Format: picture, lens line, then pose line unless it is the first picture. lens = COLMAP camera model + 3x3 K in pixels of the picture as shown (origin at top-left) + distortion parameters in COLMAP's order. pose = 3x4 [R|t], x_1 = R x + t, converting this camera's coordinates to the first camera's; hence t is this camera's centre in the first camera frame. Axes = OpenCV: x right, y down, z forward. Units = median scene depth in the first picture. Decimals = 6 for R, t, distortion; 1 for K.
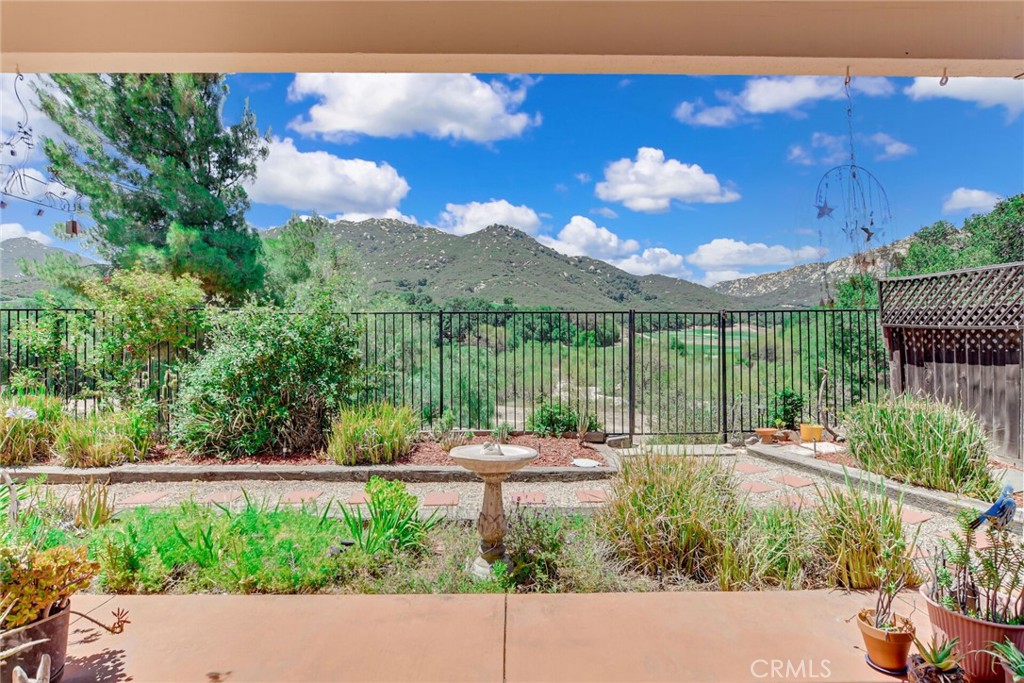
lens RADIAL K [[518.4, 0, 509.4], [0, 518.4, 339.6], [0, 0, 1]] dist [-0.015112, 0.000709]
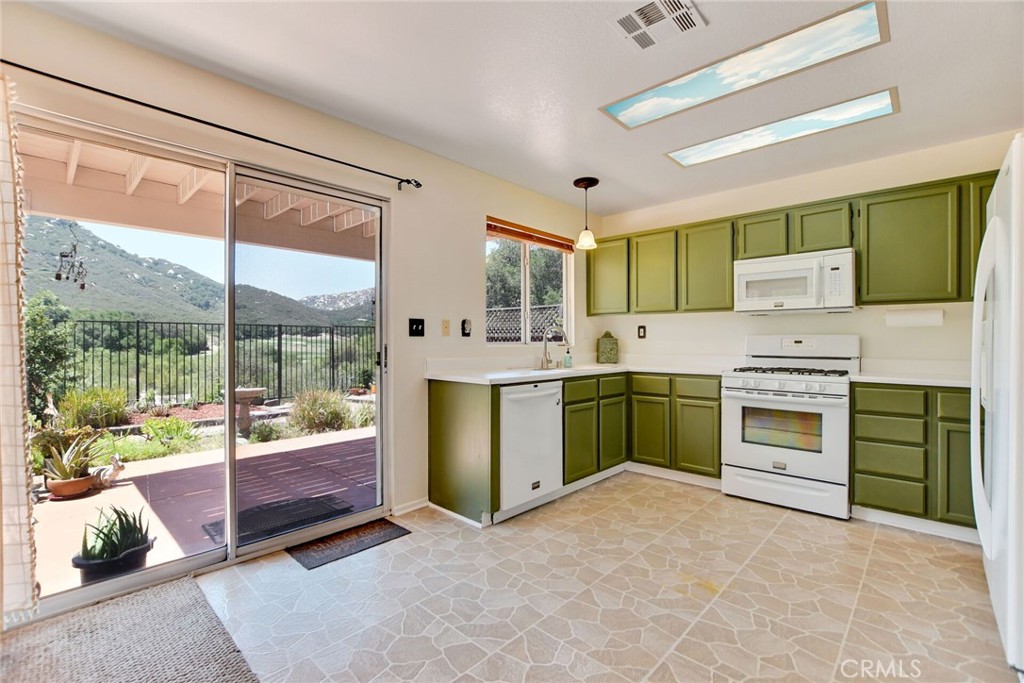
lens RADIAL K [[450.5, 0, 512.0], [0, 450.5, 341.5], [0, 0, 1]] dist [-0.026573, 0.000303]
pose [[0.685315, 0.000926, 0.728246, -0.306570], [0.007760, 0.999933, -0.008574, 0.017754], [-0.728205, 0.011526, 0.685262, -0.548758]]
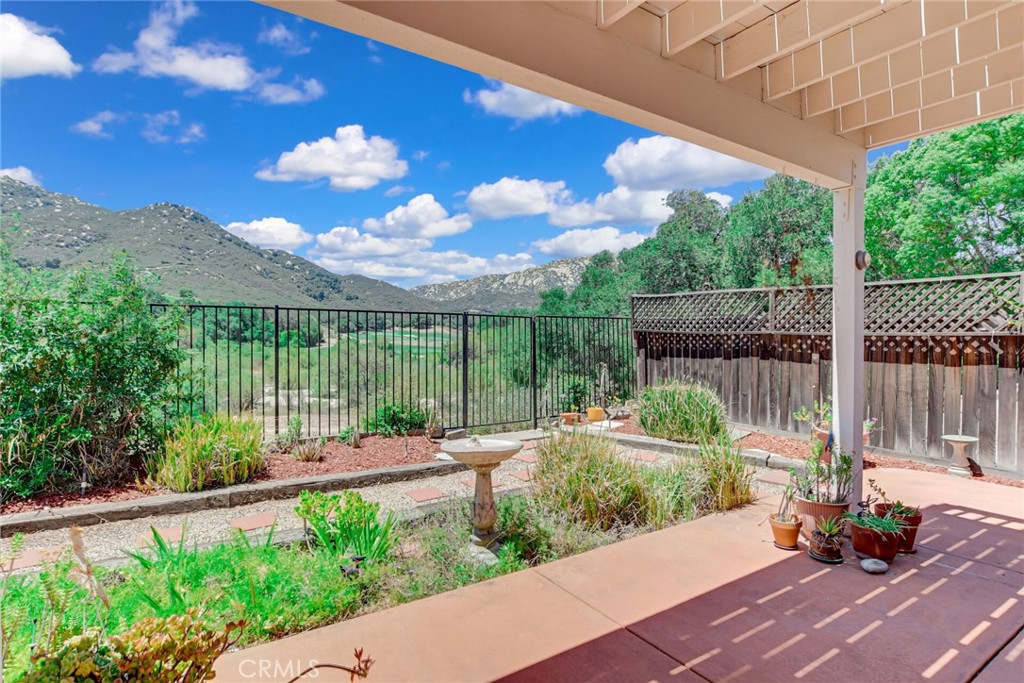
lens RADIAL K [[518.4, 0, 509.4], [0, 518.4, 339.6], [0, 0, 1]] dist [-0.015112, 0.000709]
pose [[0.844775, 0.005352, 0.535095, -0.269431], [-0.004864, 0.999985, -0.002322, 0.001968], [-0.535100, -0.000642, 0.844788, 0.036540]]
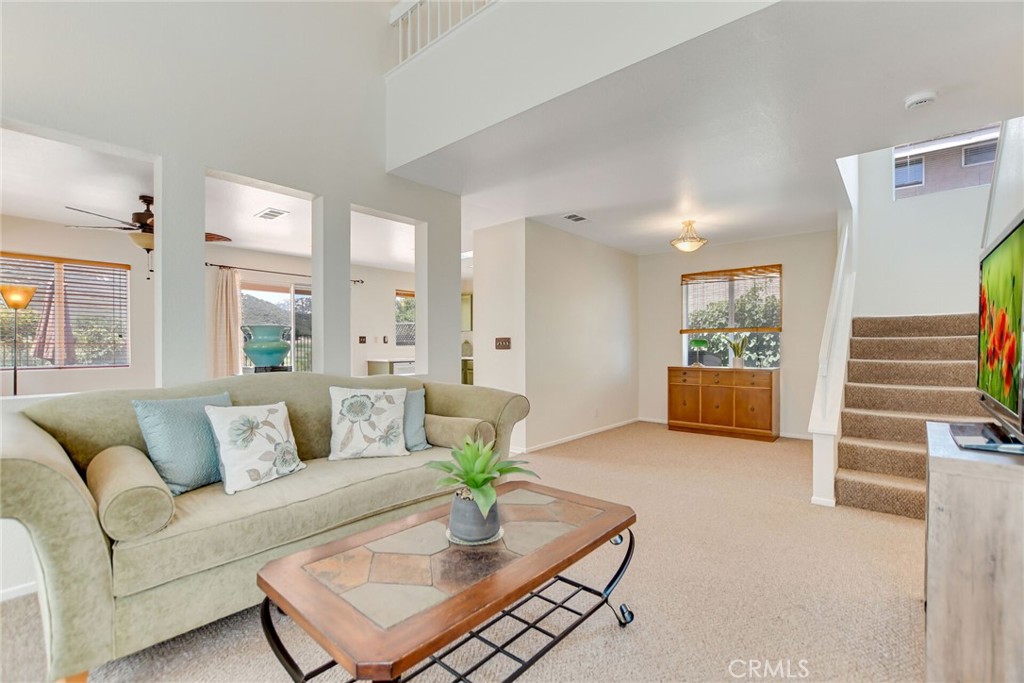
lens RADIAL K [[452.3, 0, 509.9], [0, 452.3, 352.6], [0, 0, 1]] dist [-0.000763, 0.000133]
pose [[0.660479, -0.012256, 0.750744, -0.650423], [0.009401, 0.999923, 0.008054, 0.025220], [-0.750785, 0.001738, 0.660544, -1.198004]]
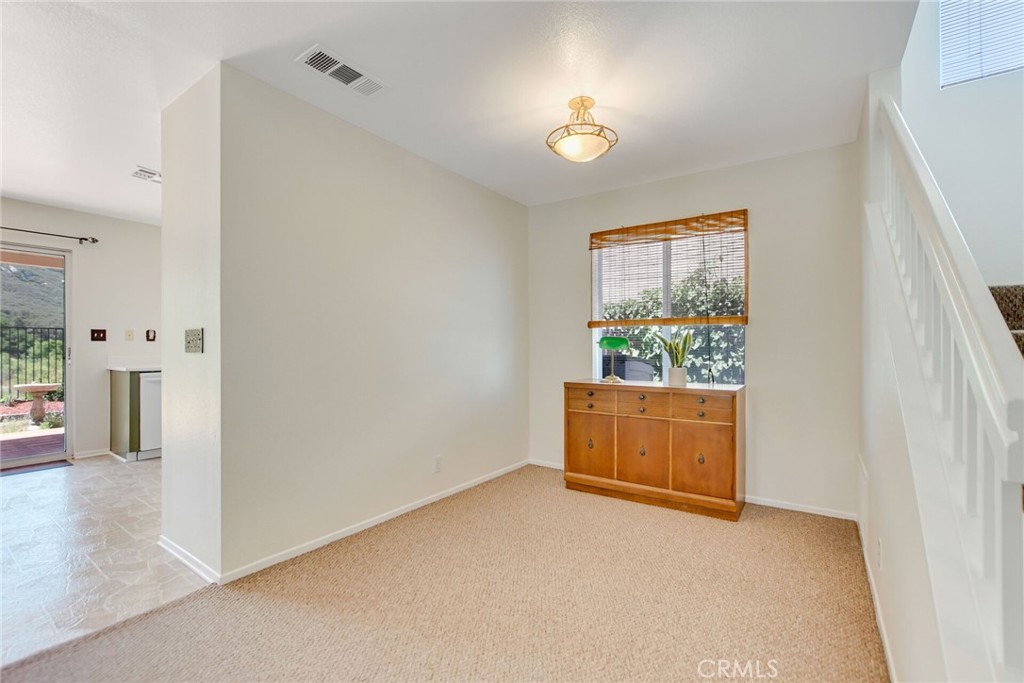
lens RADIAL K [[444.6, 0, 510.2], [0, 444.6, 346.8], [0, 0, 1]] dist [-0.001356, 0.000030]
pose [[0.580043, 0.000778, 0.814586, -0.226243], [0.005345, 0.999974, -0.004761, 0.023525], [-0.814568, 0.007116, 0.580024, -1.090707]]
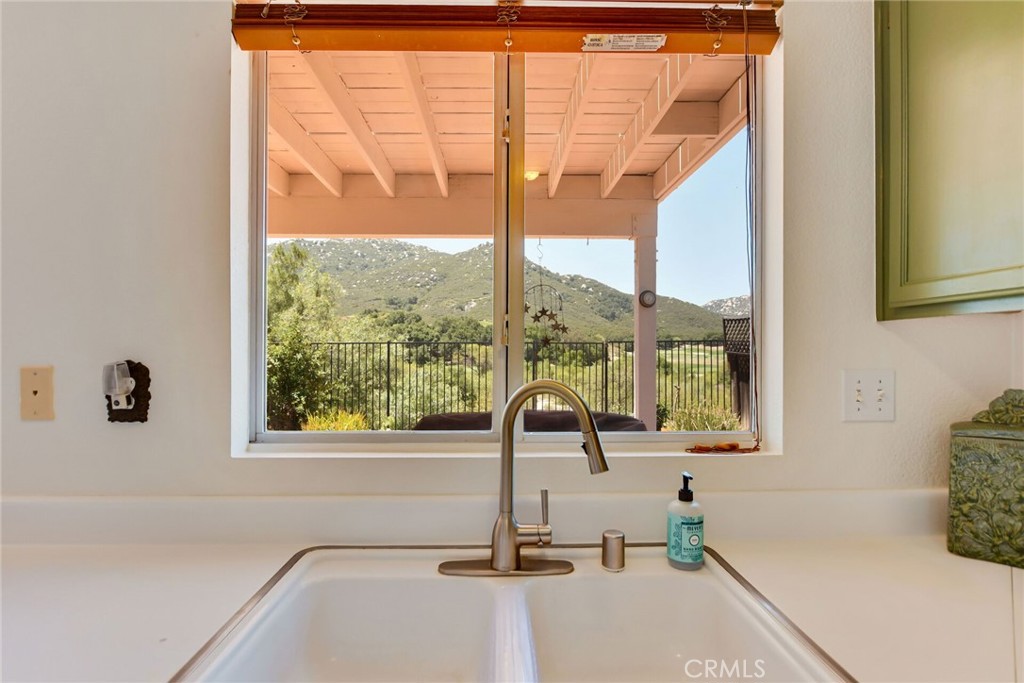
lens RADIAL K [[522.7, 0, 507.0], [0, 522.7, 351.8], [0, 0, 1]] dist [-0.003761, 0.000047]
pose [[0.999949, 0.001198, 0.010020, 0.158712], [-0.001079, 0.999929, -0.011867, -0.012968], [-0.010033, 0.011856, 0.999879, -0.325841]]
